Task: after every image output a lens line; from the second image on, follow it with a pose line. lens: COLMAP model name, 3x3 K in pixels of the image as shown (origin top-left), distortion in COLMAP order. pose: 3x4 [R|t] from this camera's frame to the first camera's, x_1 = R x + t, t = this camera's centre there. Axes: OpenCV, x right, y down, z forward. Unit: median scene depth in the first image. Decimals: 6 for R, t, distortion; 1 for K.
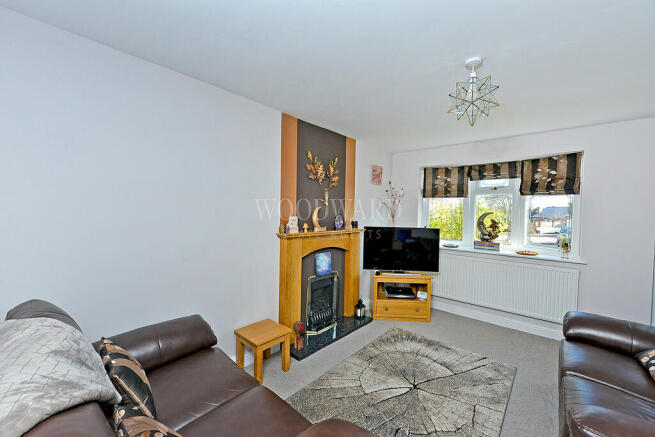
lens RADIAL K [[259.3, 0, 329.1], [0, 259.3, 215.0], [0, 0, 1]] dist [-0.009409, -0.000528]
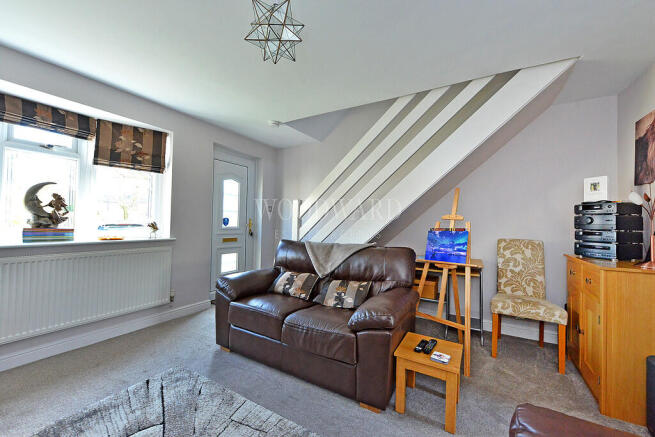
lens RADIAL K [[259.3, 0, 329.6], [0, 259.3, 214.9], [0, 0, 1]] dist [-0.009409, -0.000528]
pose [[-0.203170, -0.007182, 0.979117, -0.145938], [-0.020769, 0.999780, 0.003024, 0.059180], [-0.978923, -0.019721, -0.203274, 0.493330]]
